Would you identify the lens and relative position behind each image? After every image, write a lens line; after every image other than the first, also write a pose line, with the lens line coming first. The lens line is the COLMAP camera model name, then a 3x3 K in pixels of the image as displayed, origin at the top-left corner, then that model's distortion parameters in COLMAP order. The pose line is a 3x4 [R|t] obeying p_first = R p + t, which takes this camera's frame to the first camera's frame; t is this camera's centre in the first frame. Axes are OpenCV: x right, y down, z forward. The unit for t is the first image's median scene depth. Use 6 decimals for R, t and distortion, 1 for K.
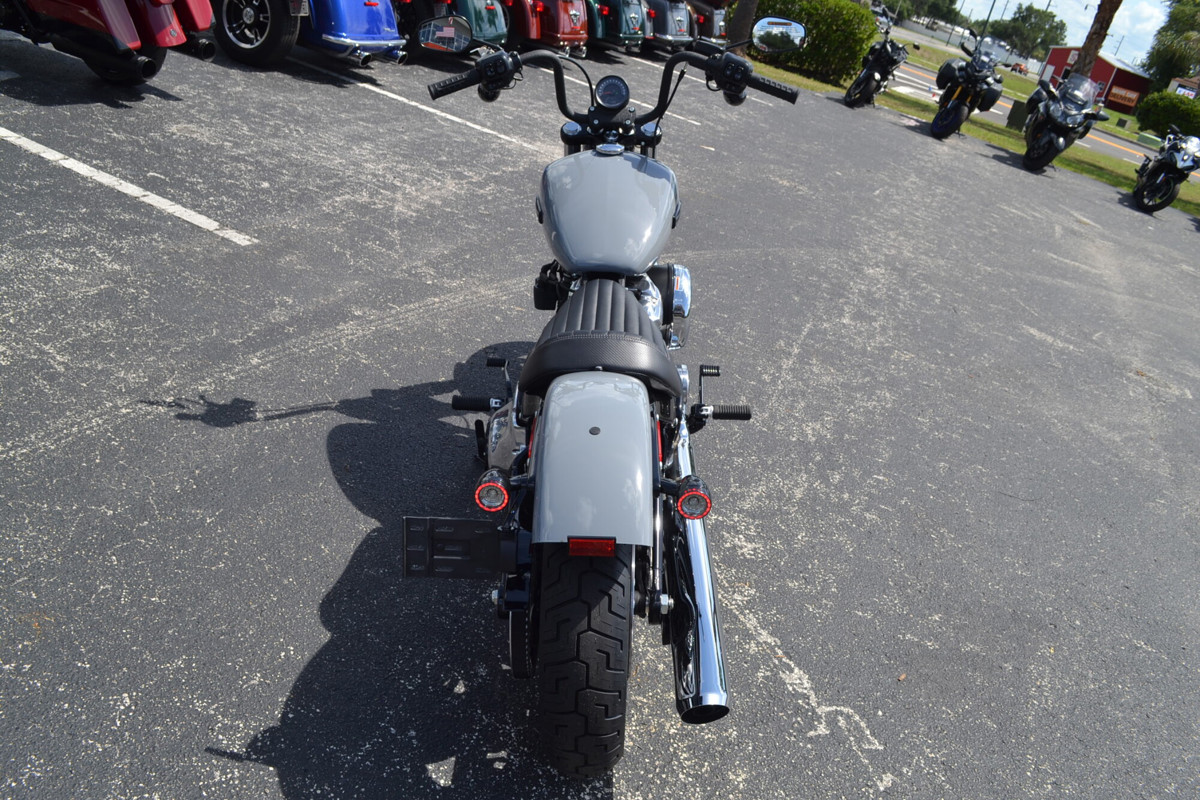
lens RADIAL K [[1038.5, 0, 596.4], [0, 1038.5, 400.3], [0, 0, 1]] dist [-0.077333, 0.011682]
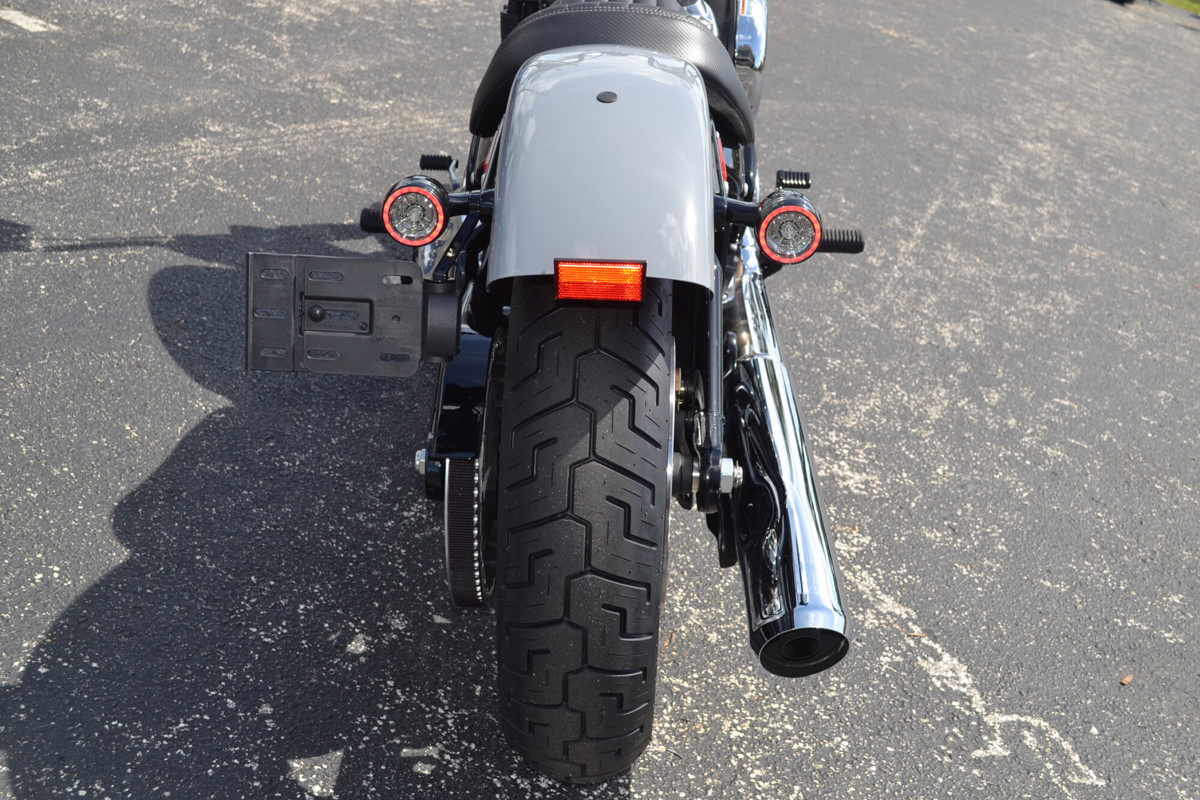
lens RADIAL K [[1527.4, 0, 597.1], [0, 1527.4, 401.4], [0, 0, 1]] dist [-0.031420, 0.000000]
pose [[0.999933, 0.011533, 0.000951, -0.002412], [-0.011512, 0.999739, -0.019736, 0.085974], [-0.001178, 0.019724, 0.999805, 0.090173]]
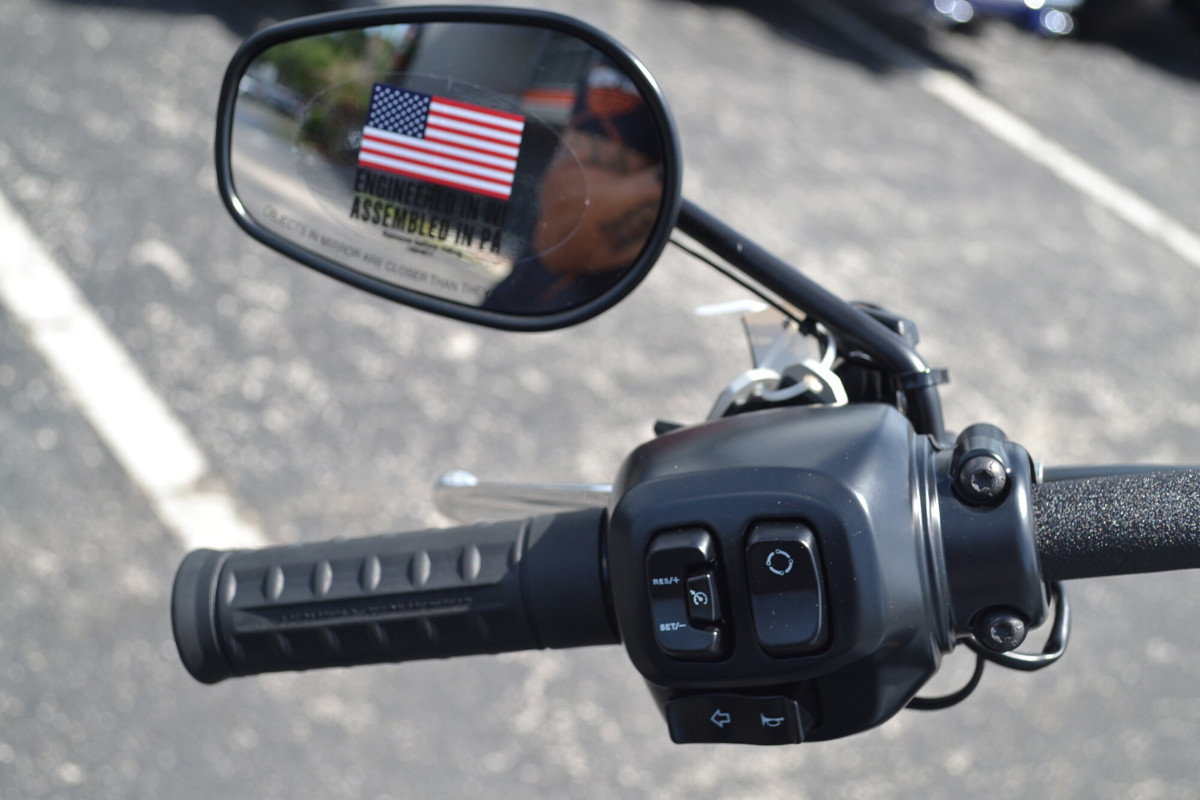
lens RADIAL K [[1905.2, 0, 599.6], [0, 1905.2, 398.4], [0, 0, 1]] dist [-0.012533, 0.000000]
pose [[0.881895, 0.242168, -0.404494, -0.024121], [-0.285223, 0.957219, -0.048775, -0.205598], [0.375377, 0.158386, 0.913239, 0.516197]]
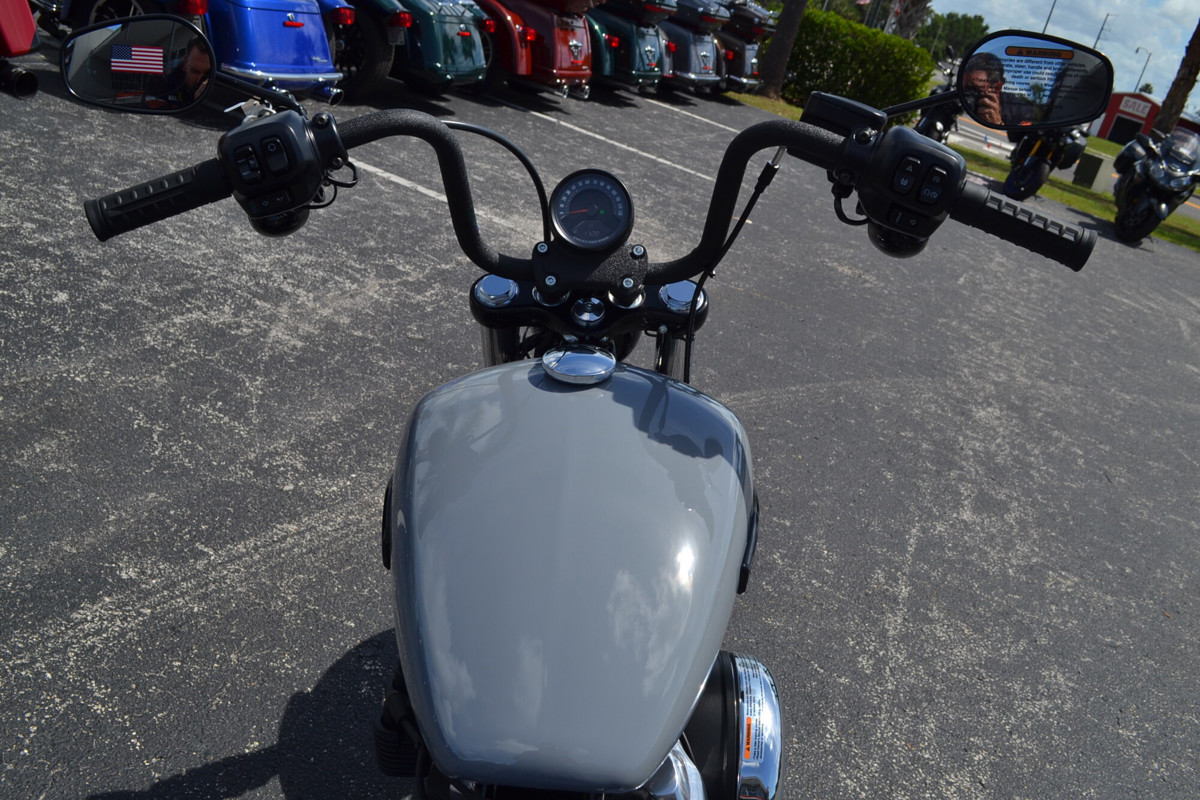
lens RADIAL K [[1116.9, 0, 593.0], [0, 1116.9, 401.1], [0, 0, 1]] dist [-0.068458, 0.000000]
pose [[0.999736, 0.021094, -0.009146, 0.015111], [-0.021545, 0.998393, -0.052414, -0.138312], [0.008025, 0.052598, 0.998584, 0.388096]]
